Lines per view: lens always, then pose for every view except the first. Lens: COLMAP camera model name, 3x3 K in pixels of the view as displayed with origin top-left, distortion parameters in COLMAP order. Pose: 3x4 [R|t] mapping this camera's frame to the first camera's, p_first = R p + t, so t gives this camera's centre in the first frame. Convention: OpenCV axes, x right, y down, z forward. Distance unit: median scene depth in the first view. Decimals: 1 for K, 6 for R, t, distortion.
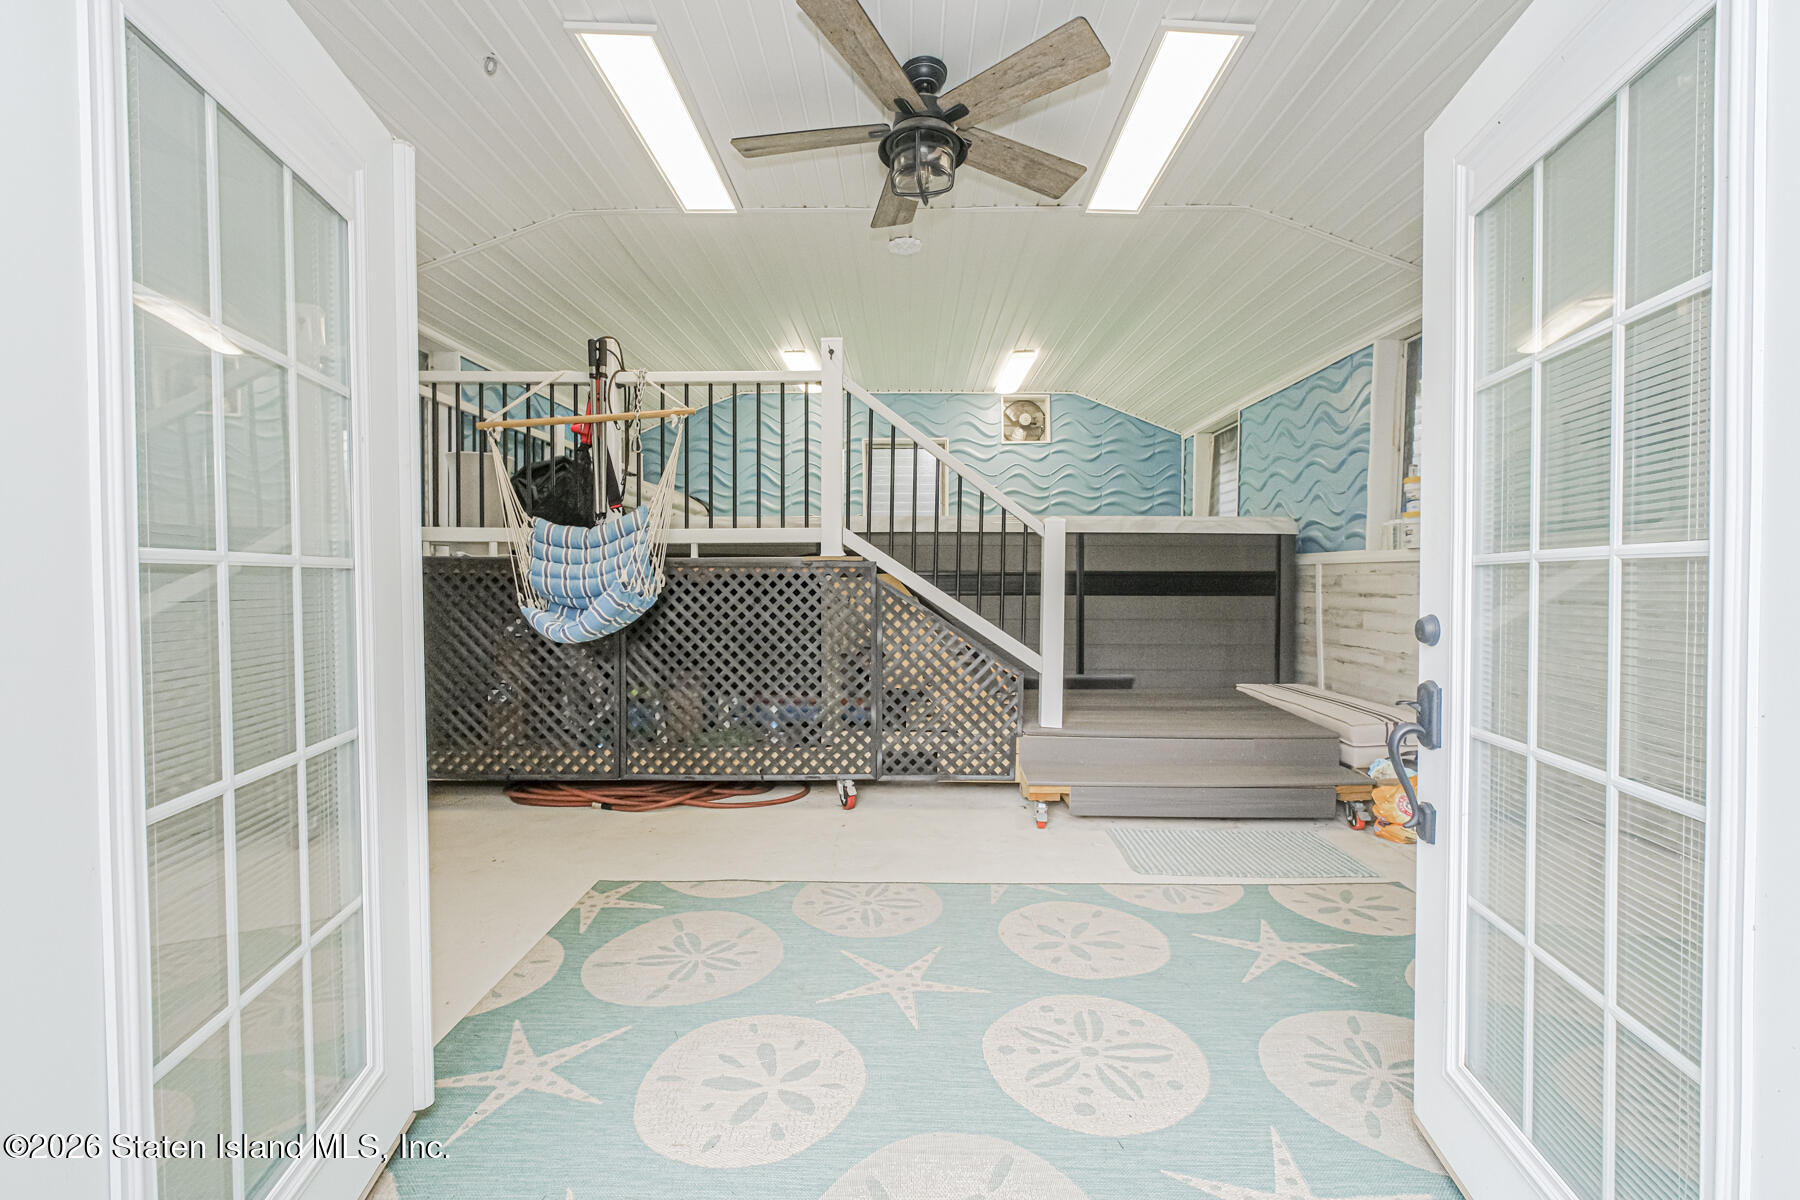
lens RADIAL K [[751.7, 0, 899.9], [0, 751.7, 594.2], [0, 0, 1]] dist [-0.001905, -0.000277]
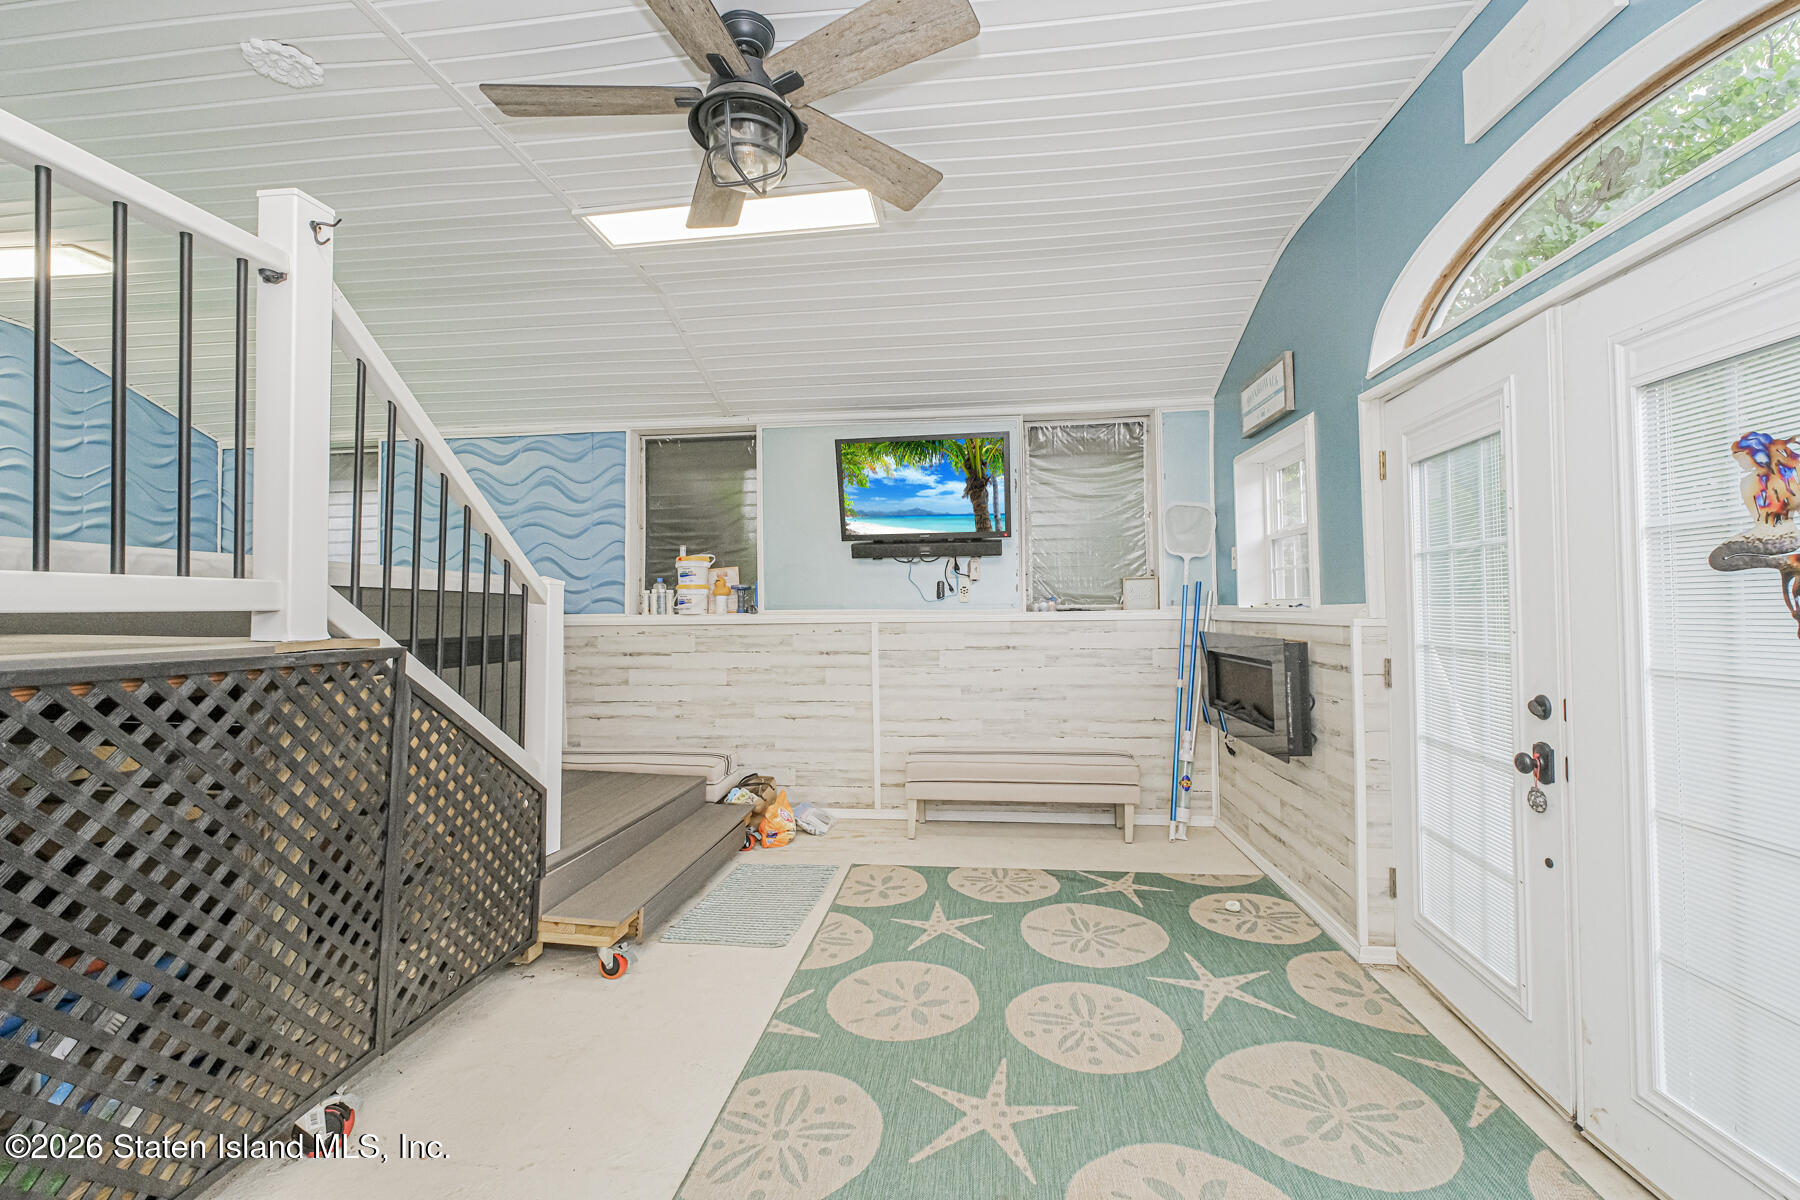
lens RADIAL K [[751.7, 0, 903.9], [0, 751.7, 594.4], [0, 0, 1]] dist [-0.001905, -0.000277]
pose [[0.104007, 0.019951, 0.994376, -0.536567], [0.031999, 0.999214, -0.023395, -0.057779], [-0.994062, 0.034252, 0.103287, 0.565676]]
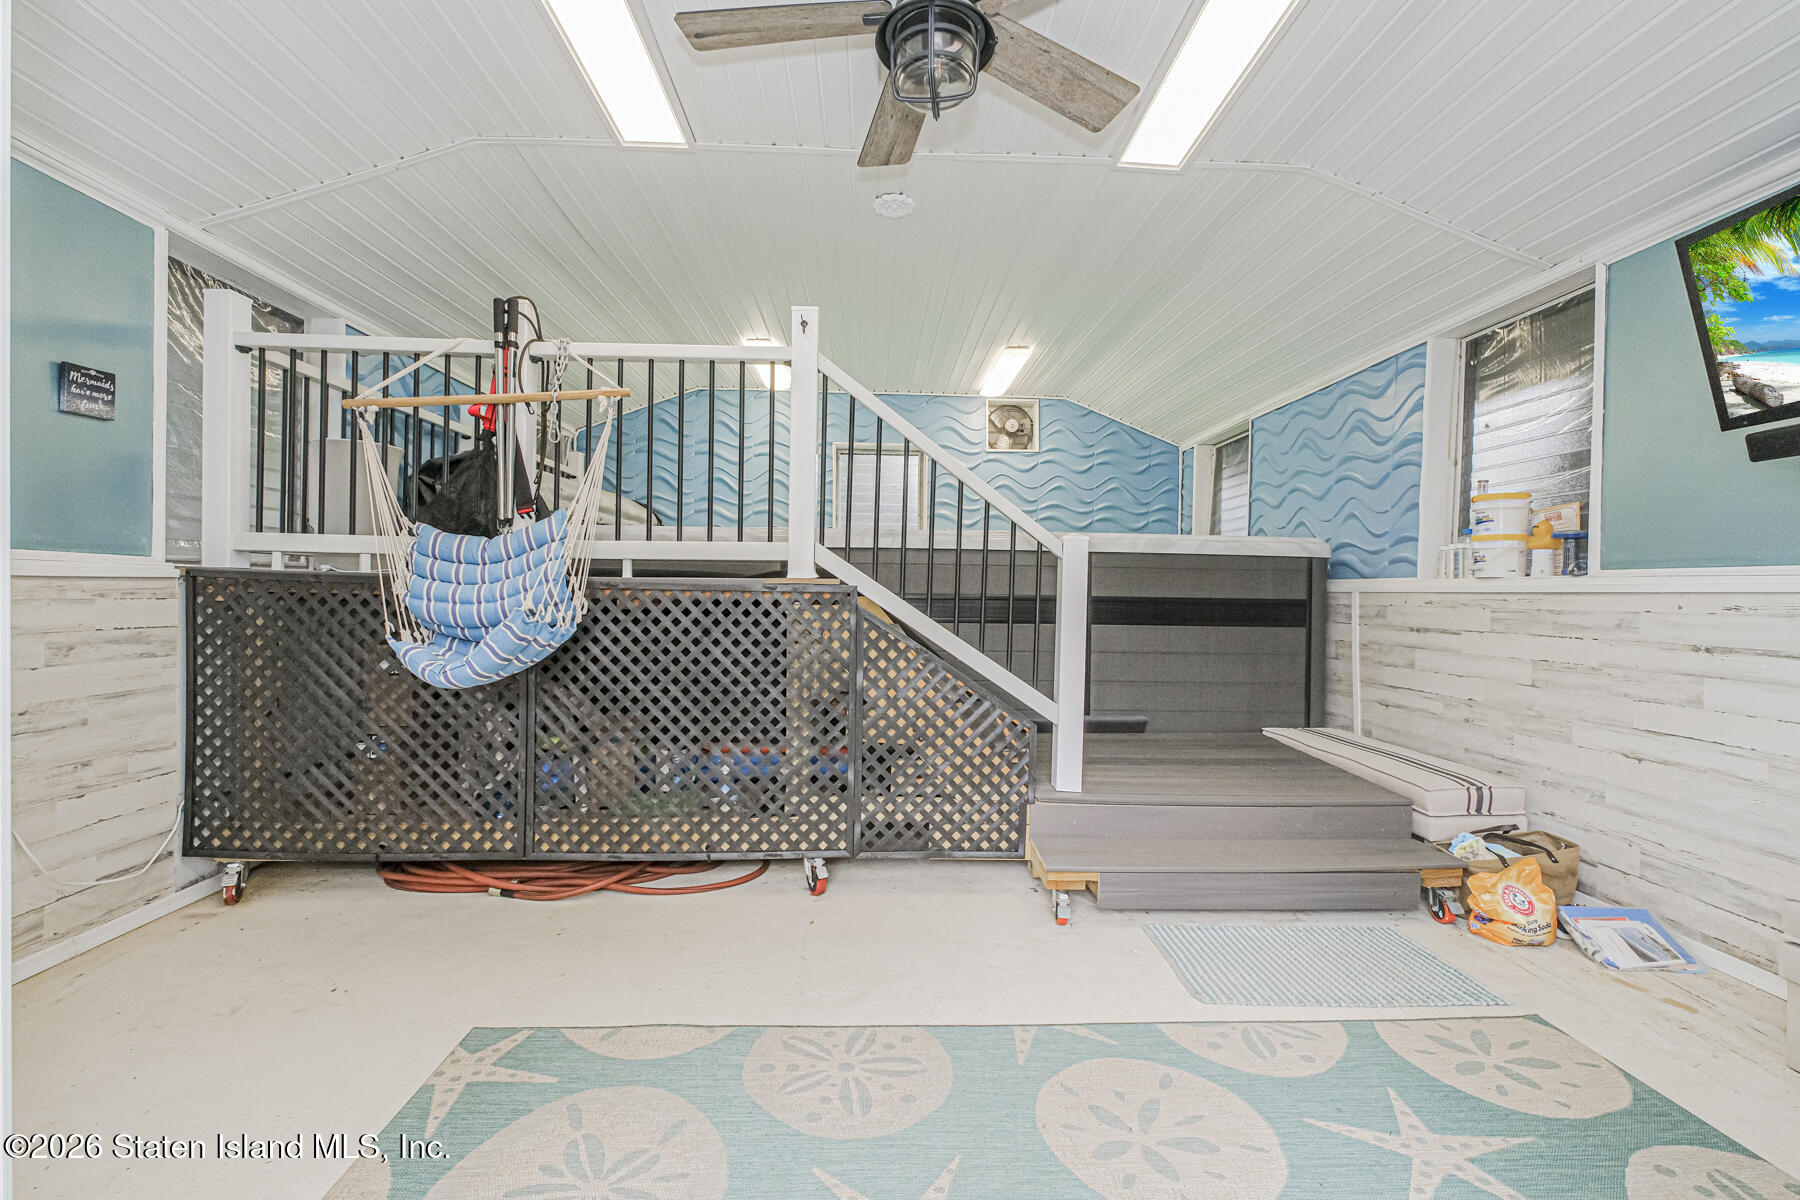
lens RADIAL K [[751.7, 0, 899.5], [0, 751.7, 595.5], [0, 0, 1]] dist [-0.001905, -0.000277]
pose [[0.998637, 0.013335, 0.050452, -0.026101], [-0.012590, 0.999807, -0.015053, -0.021066], [-0.050643, 0.014397, 0.998613, 0.194854]]
